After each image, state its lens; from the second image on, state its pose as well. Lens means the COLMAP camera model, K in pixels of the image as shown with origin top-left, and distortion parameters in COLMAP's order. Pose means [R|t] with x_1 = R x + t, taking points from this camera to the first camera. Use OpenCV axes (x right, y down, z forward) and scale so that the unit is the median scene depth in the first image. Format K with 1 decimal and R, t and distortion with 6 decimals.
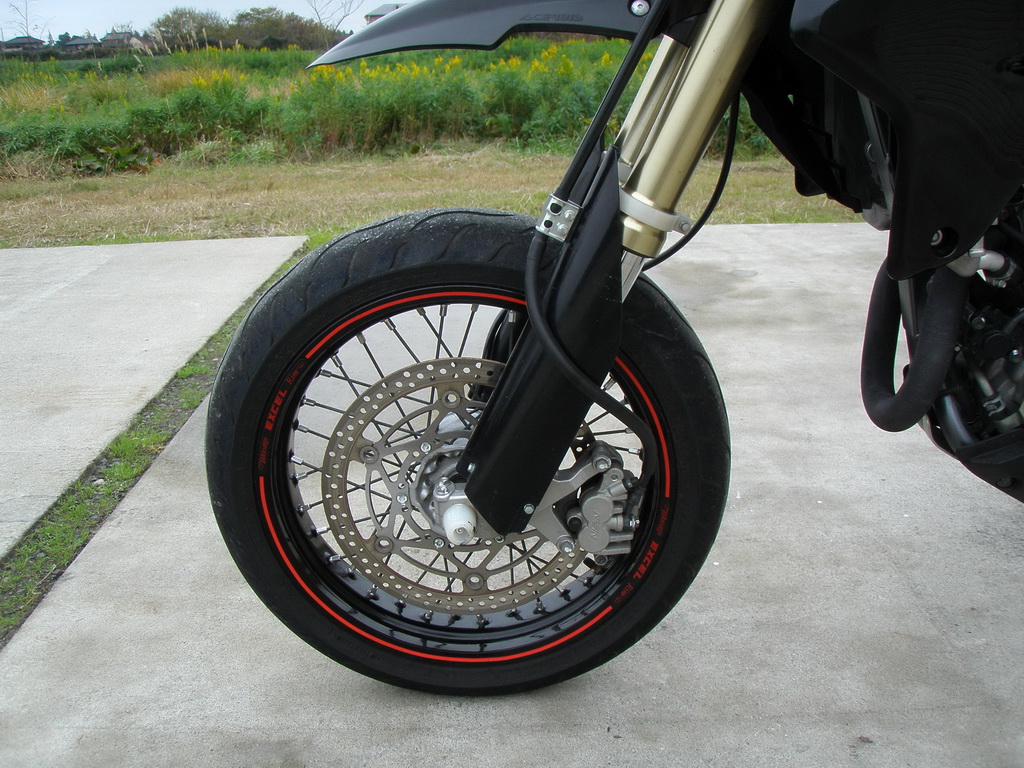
lens RADIAL K [[1140.5, 0, 507.3], [0, 1140.5, 403.2], [0, 0, 1]] dist [-0.203252, 0.194773]
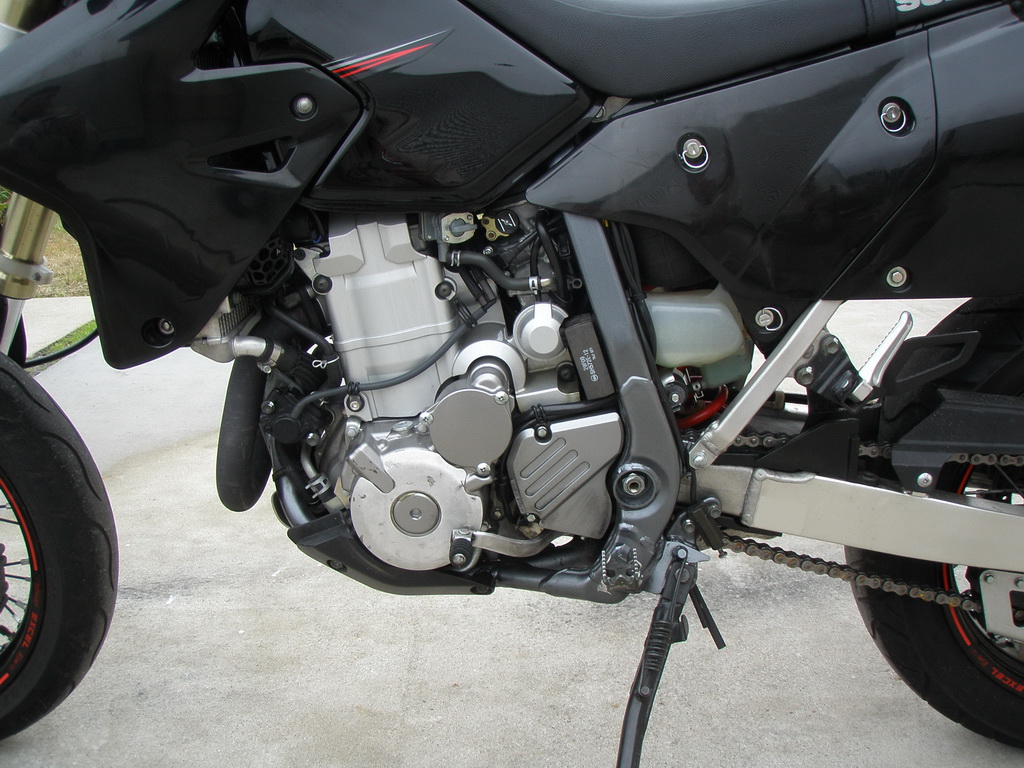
lens RADIAL K [[1140.5, 0, 507.3], [0, 1140.5, 403.2], [0, 0, 1]] dist [-0.203252, 0.194773]
pose [[0.999843, 0.002737, 0.017512, 0.574004], [-0.001981, 0.999070, -0.043083, -0.029264], [-0.017614, 0.043042, 0.998918, -0.030205]]
